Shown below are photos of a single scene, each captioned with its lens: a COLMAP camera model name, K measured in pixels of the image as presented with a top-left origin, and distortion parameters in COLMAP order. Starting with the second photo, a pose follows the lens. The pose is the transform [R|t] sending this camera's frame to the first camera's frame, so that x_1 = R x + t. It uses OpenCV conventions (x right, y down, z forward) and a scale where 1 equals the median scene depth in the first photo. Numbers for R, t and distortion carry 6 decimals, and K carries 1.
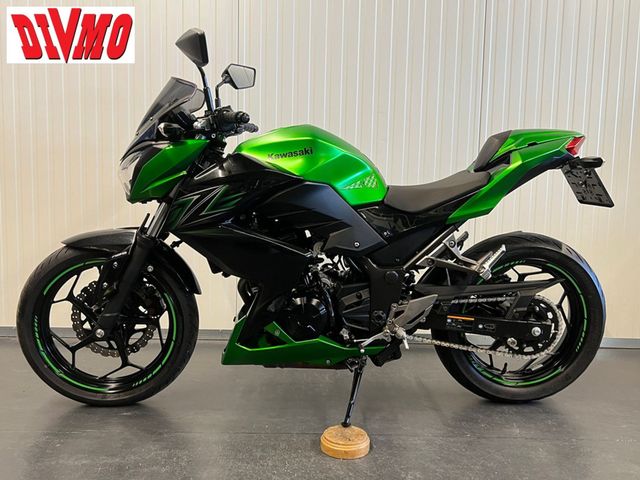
lens RADIAL K [[556.7, 0, 320.0], [0, 556.7, 240.0], [0, 0, 1]] dist [0.155920, -0.372886]
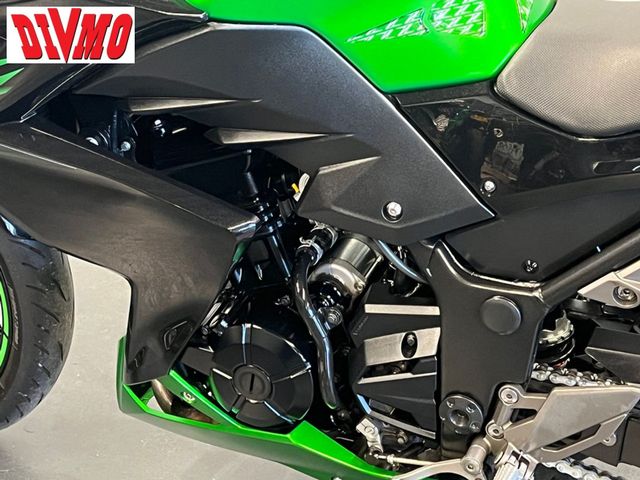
lens RADIAL K [[1355.4, 0, 320.0], [0, 1355.4, 240.0], [0, 0, 1]] dist [0.091940, 0.082118]
pose [[0.897090, 0.173122, -0.406519, 0.342721], [-0.020923, 0.935657, 0.352290, -0.246529], [0.441352, -0.307530, 0.842991, 0.299938]]
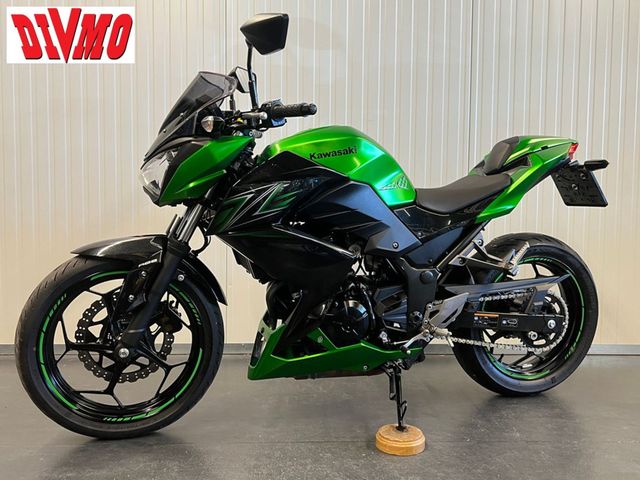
lens RADIAL K [[556.7, 0, 320.0], [0, 556.7, 240.0], [0, 0, 1]] dist [0.155920, -0.372886]
pose [[0.973907, -0.023170, 0.225760, -0.281707], [0.034524, 0.998323, -0.046475, 0.039491], [-0.224304, 0.053056, 0.973074, 0.058663]]
